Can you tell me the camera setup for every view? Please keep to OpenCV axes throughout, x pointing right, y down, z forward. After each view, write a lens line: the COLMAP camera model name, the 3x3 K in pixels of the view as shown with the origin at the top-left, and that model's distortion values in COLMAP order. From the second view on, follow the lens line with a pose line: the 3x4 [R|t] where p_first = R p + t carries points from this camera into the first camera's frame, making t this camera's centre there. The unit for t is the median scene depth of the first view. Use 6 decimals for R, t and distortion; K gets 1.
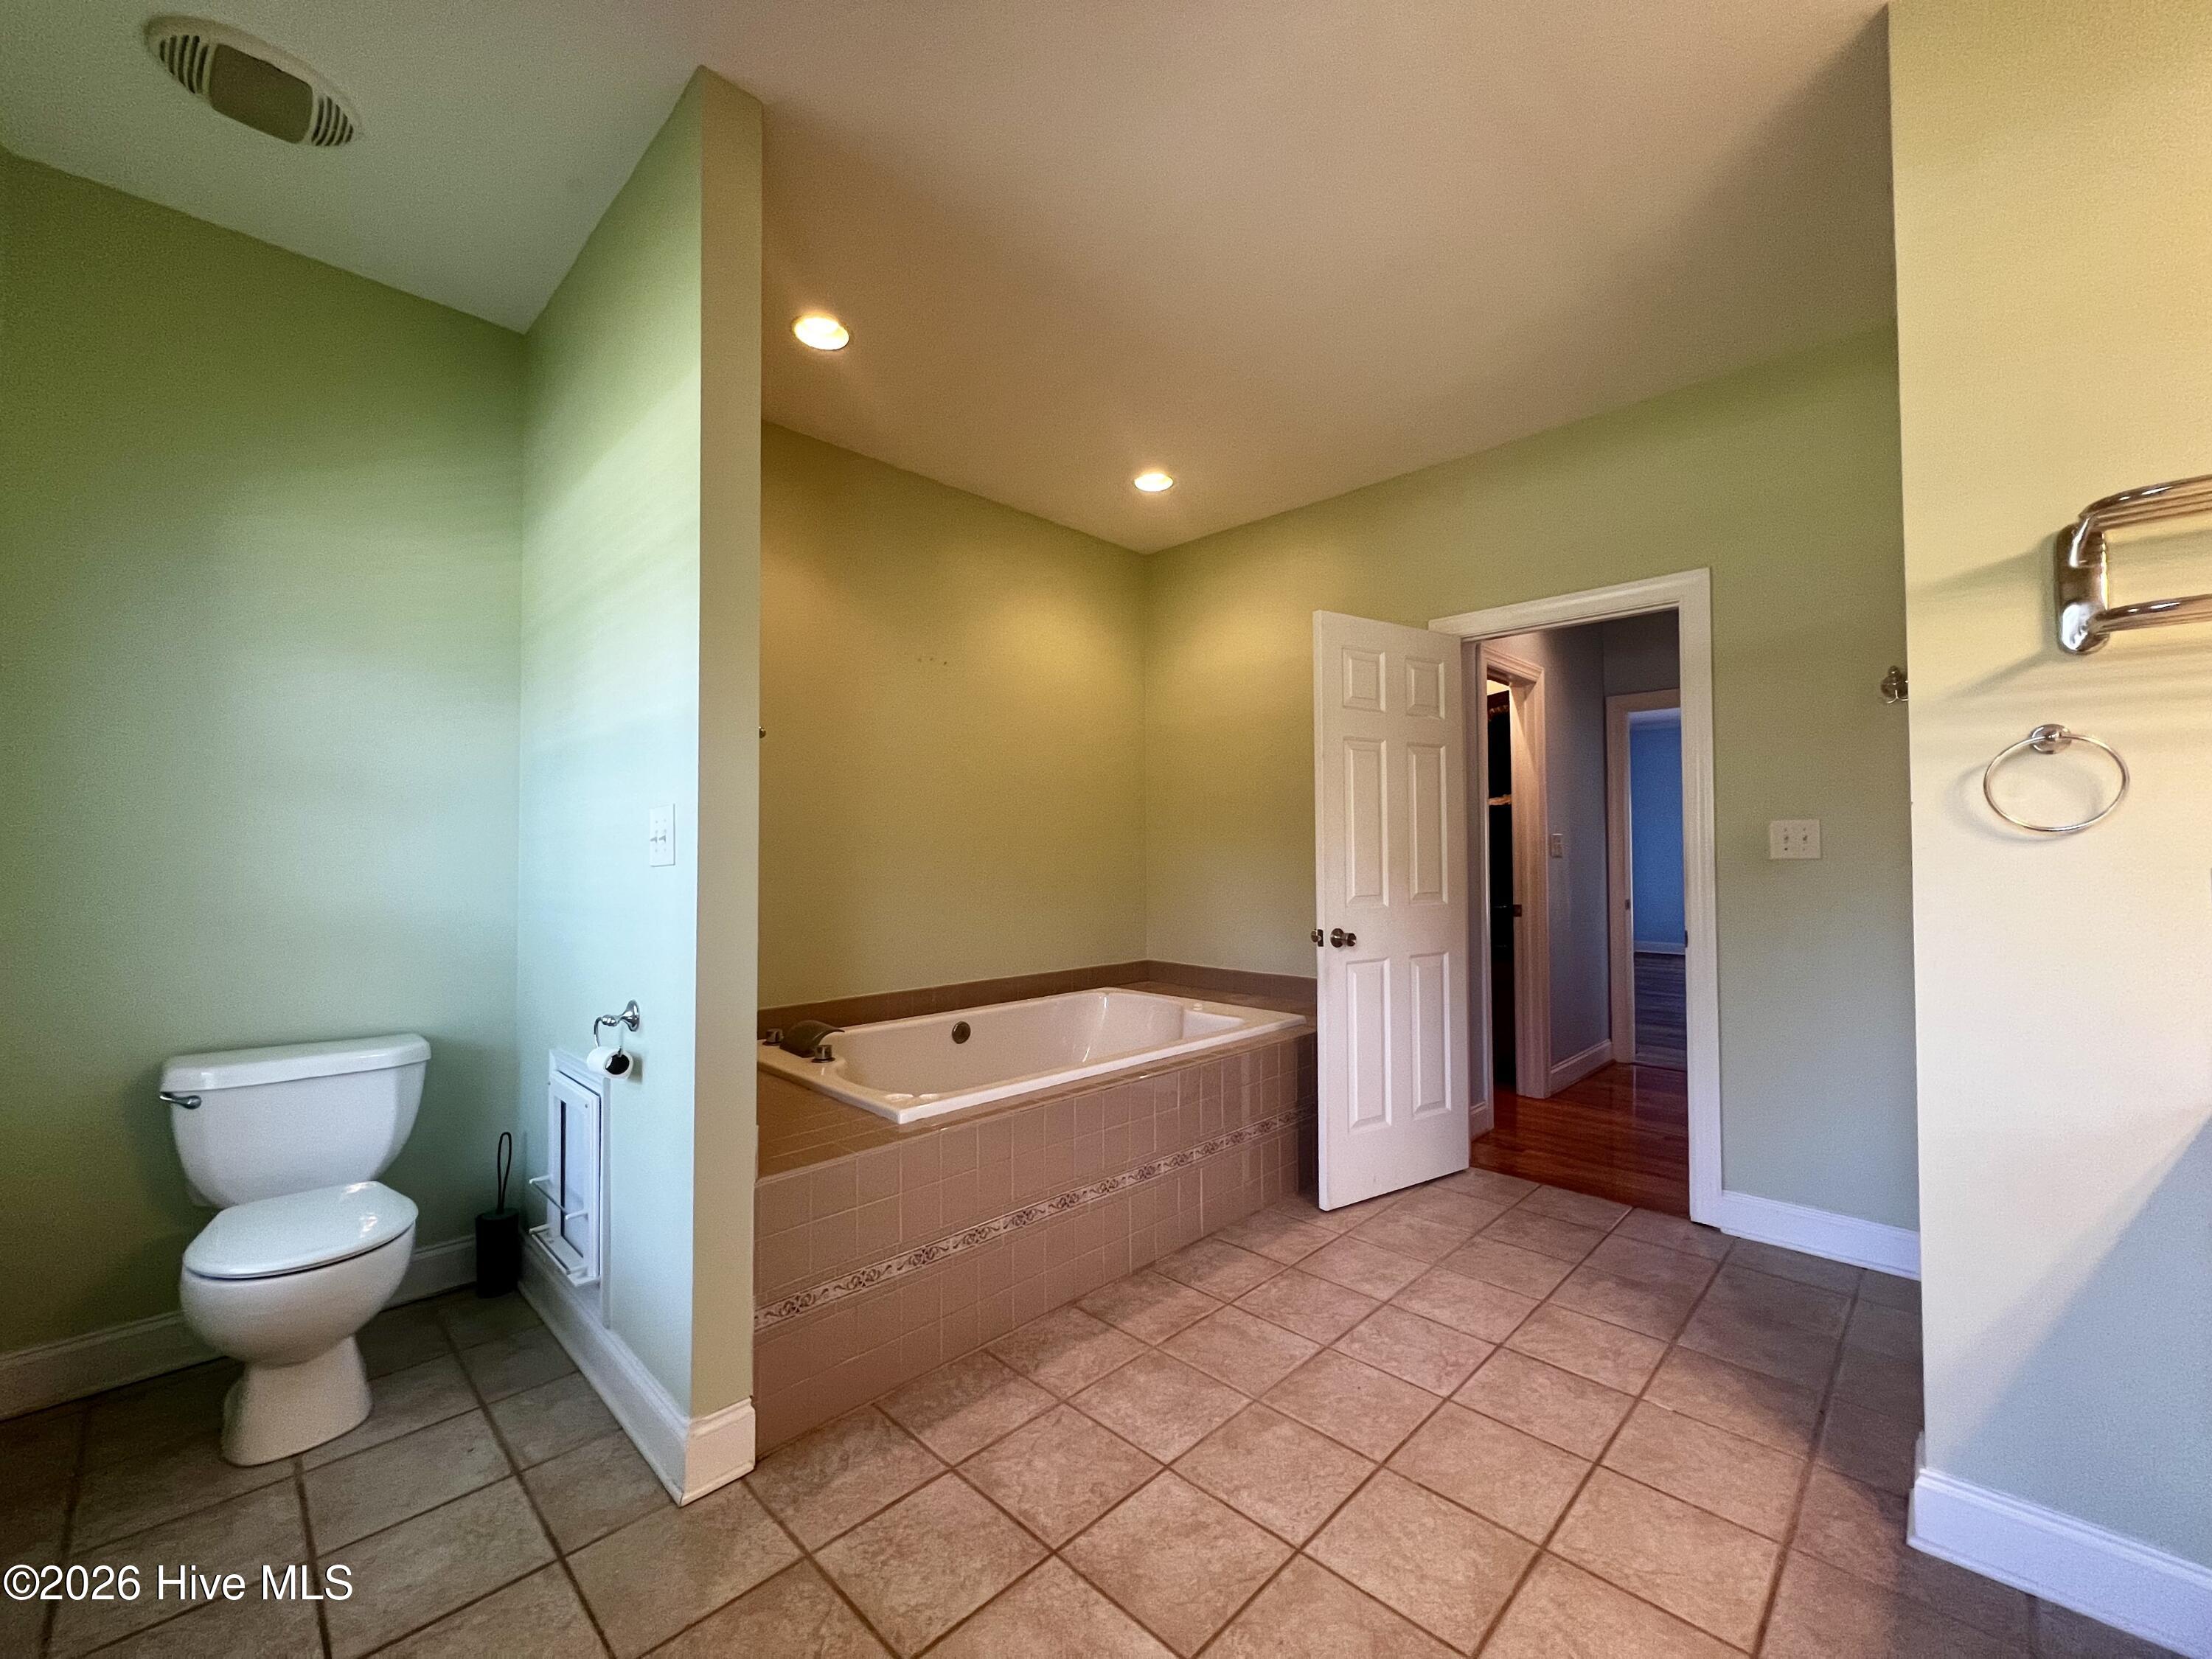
lens RADIAL K [[886.7, 0, 1106.0], [0, 886.7, 829.5], [0, 0, 1]] dist [-0.002787, -0.000310]
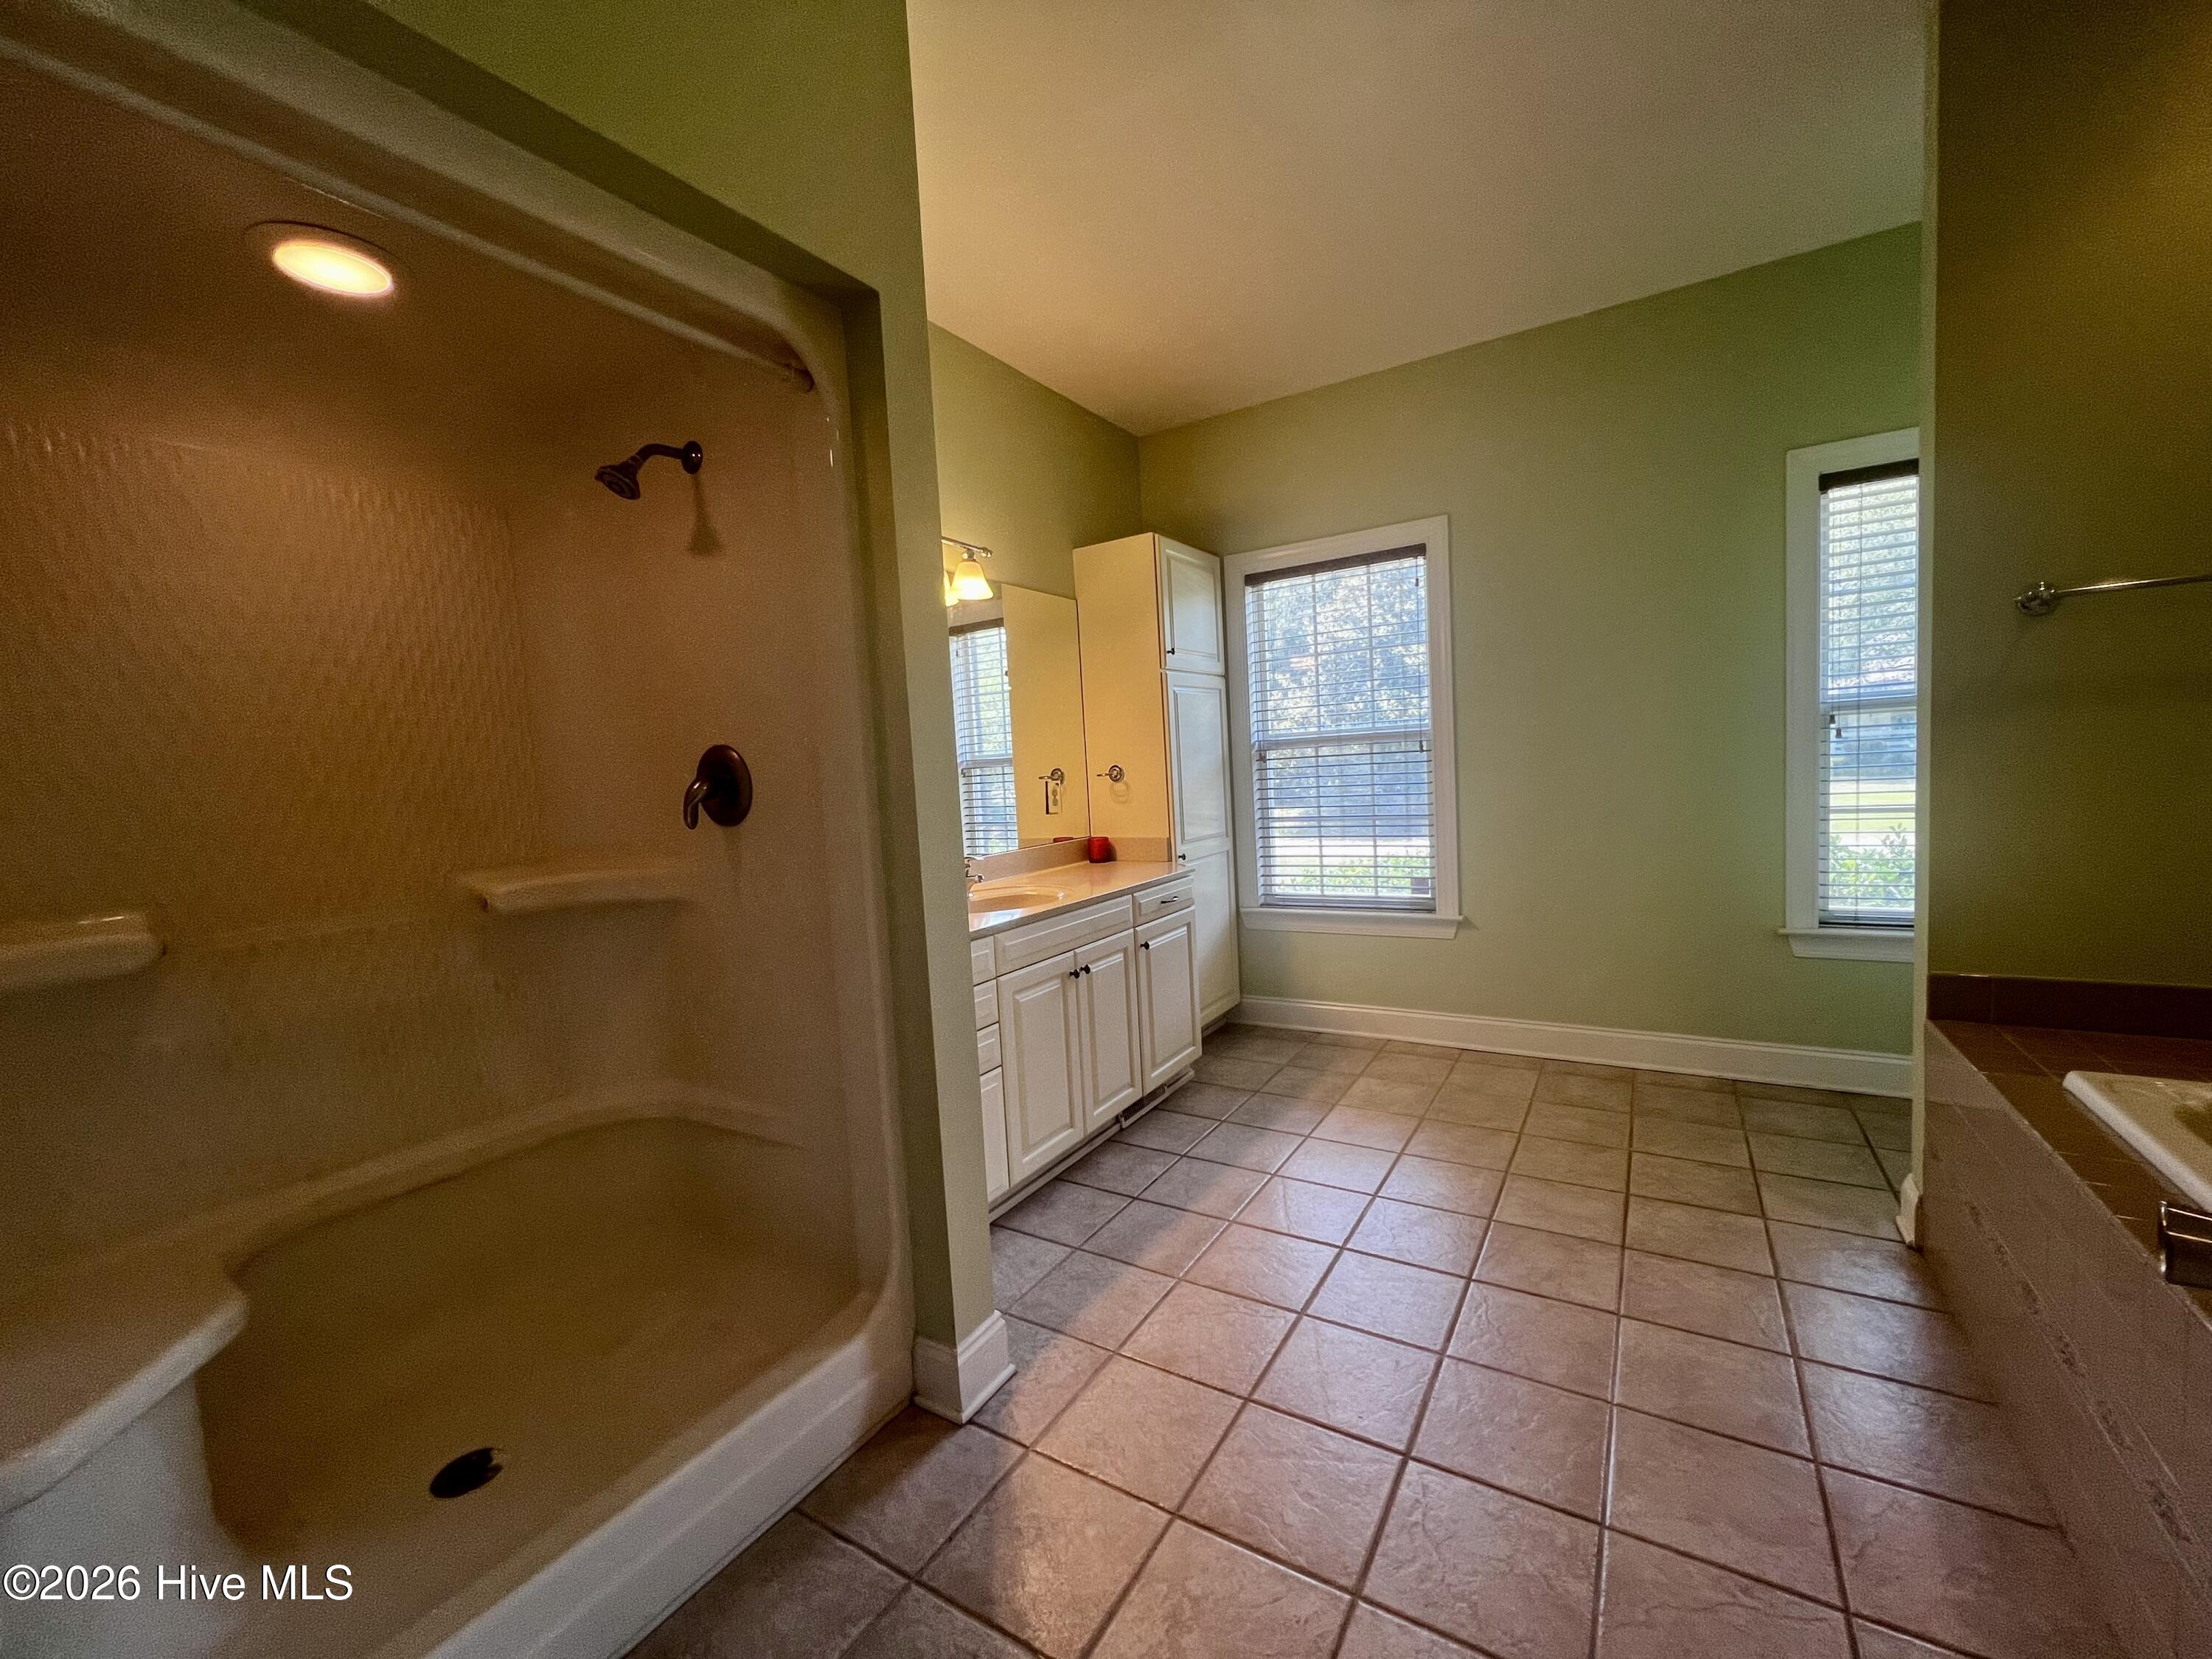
lens RADIAL K [[889.0, 0, 1105.8], [0, 889.0, 835.1], [0, 0, 1]] dist [-0.001321, 0.000263]
pose [[-0.973699, 0.073098, -0.215792, 0.795417], [0.064690, 0.996855, 0.045785, 0.037404], [0.218460, 0.030621, -0.975365, 1.733830]]
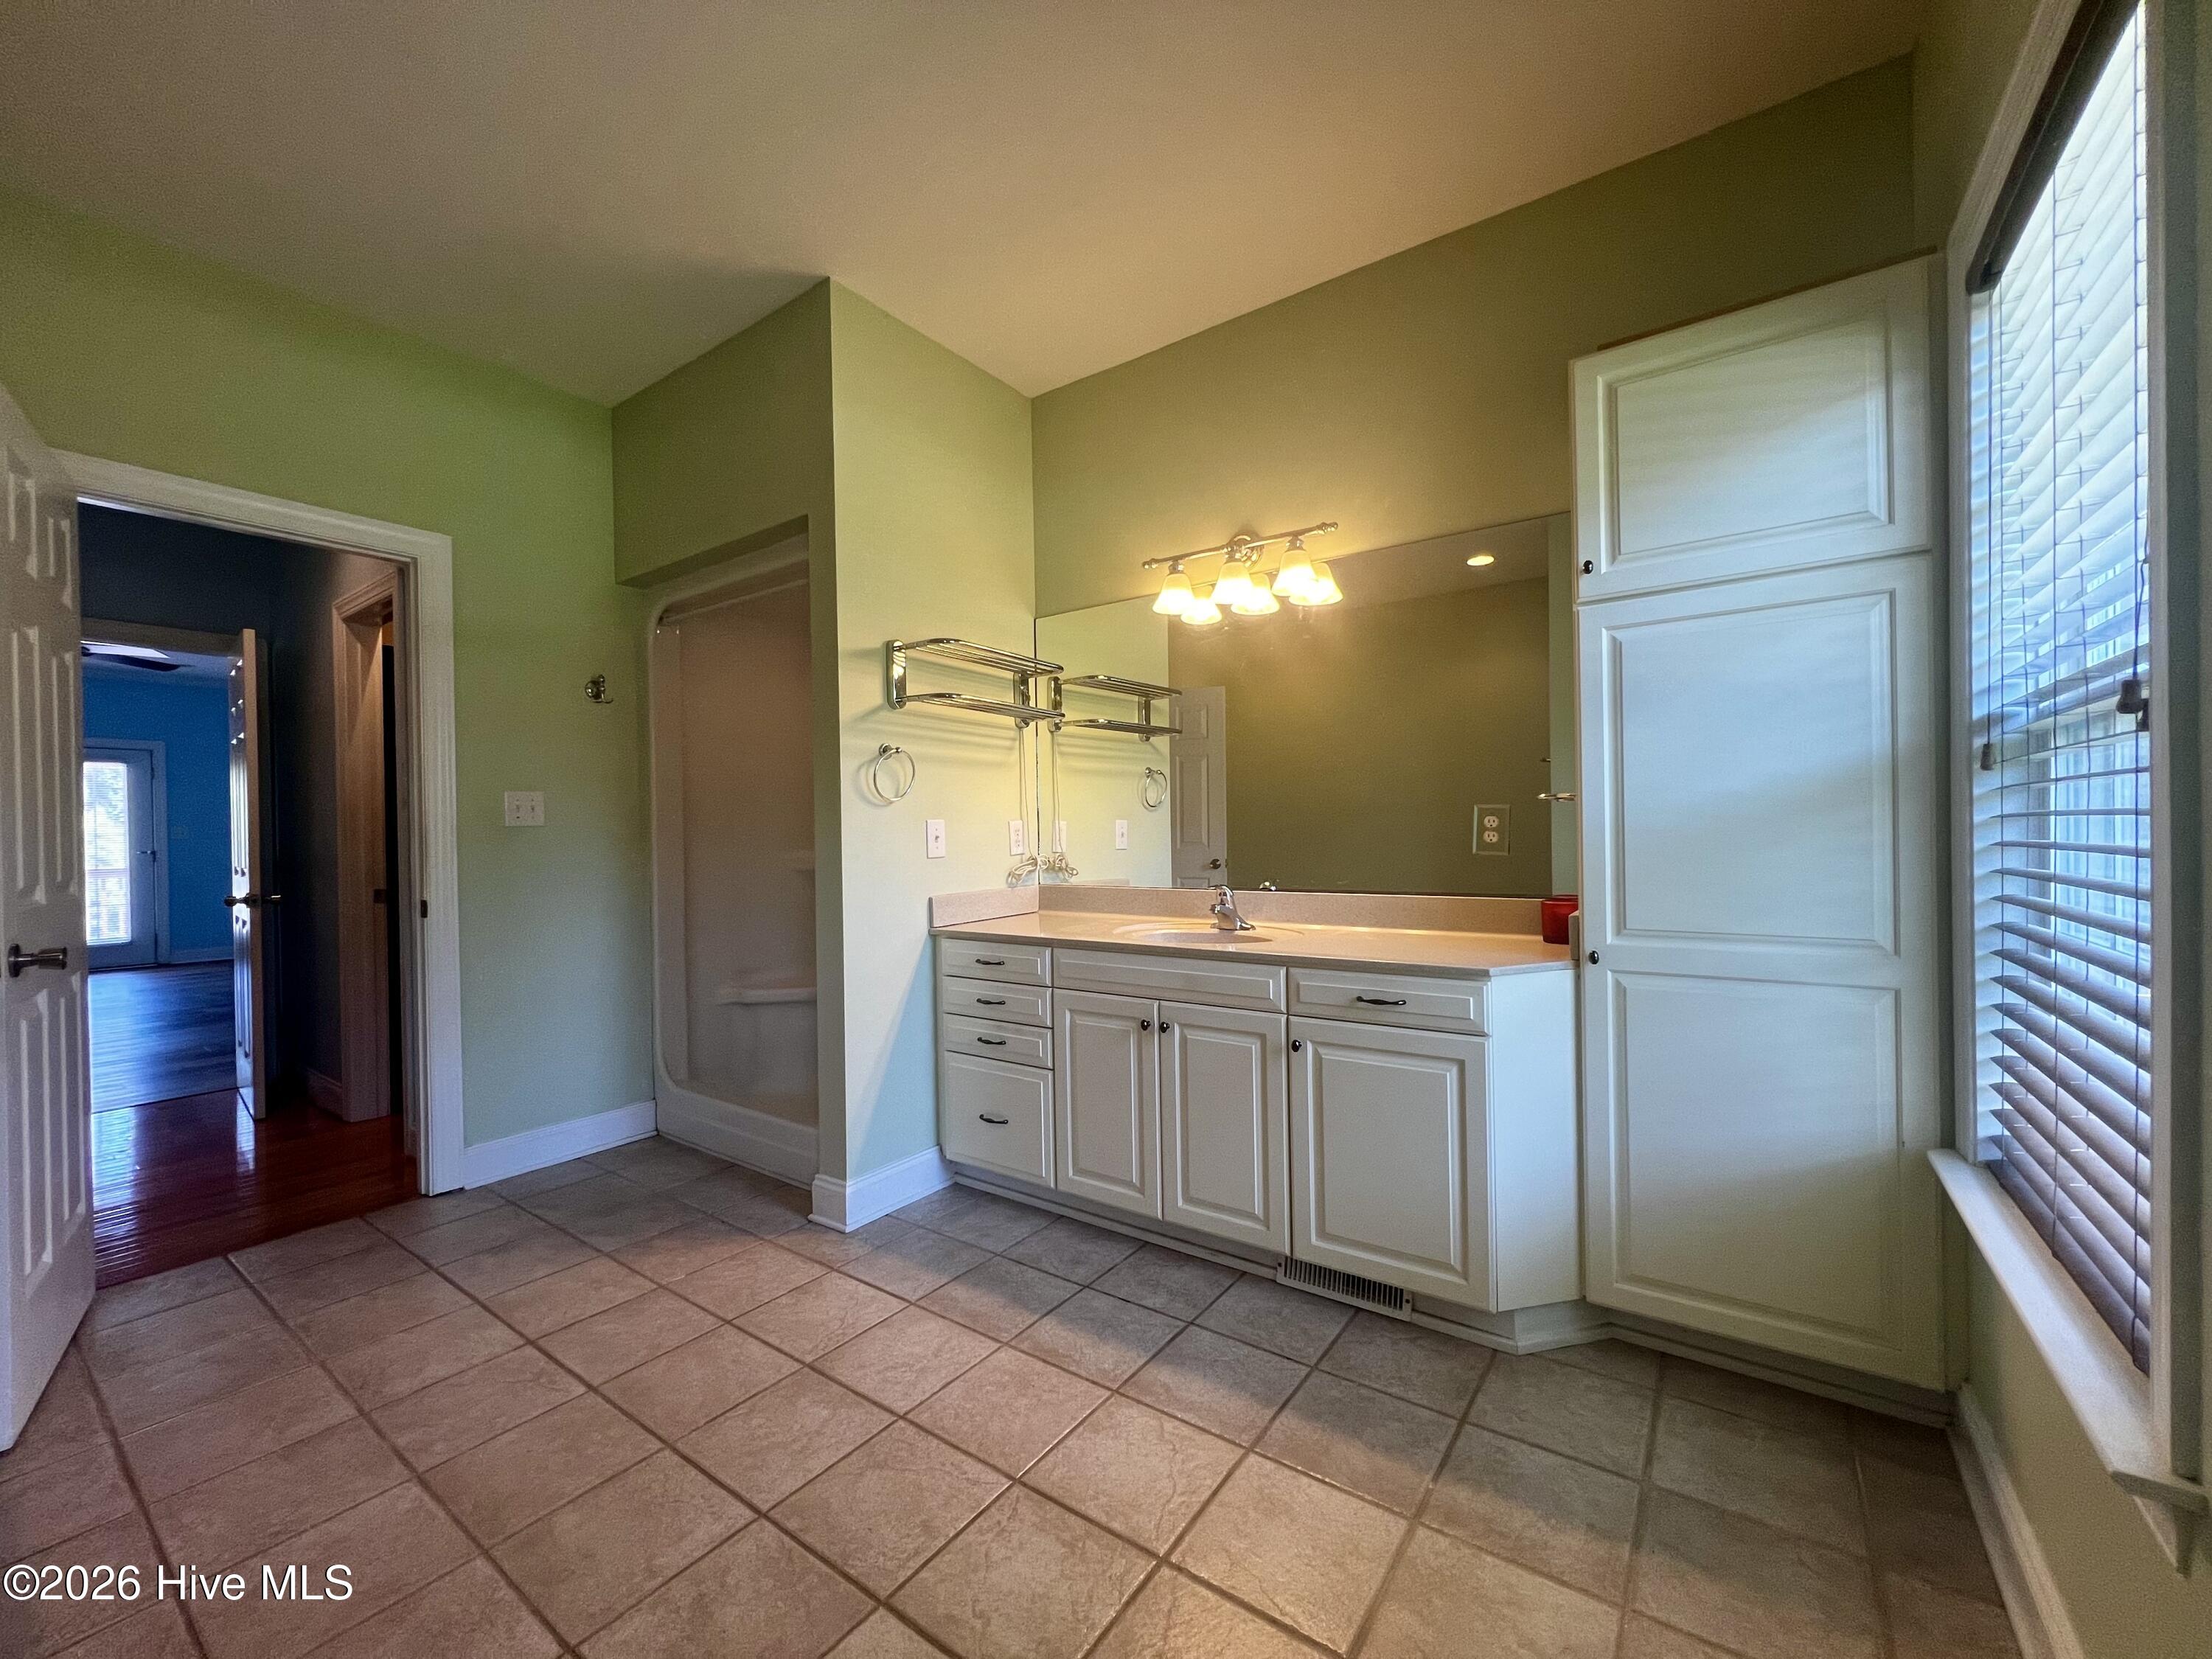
lens RADIAL K [[889.0, 0, 1105.8], [0, 889.0, 835.1], [0, 0, 1]] dist [-0.001321, 0.000263]
pose [[-0.156270, 0.002369, 0.987712, -0.641939], [-0.012815, 0.999908, -0.004426, 0.056534], [-0.987631, -0.013349, -0.156225, 0.632129]]
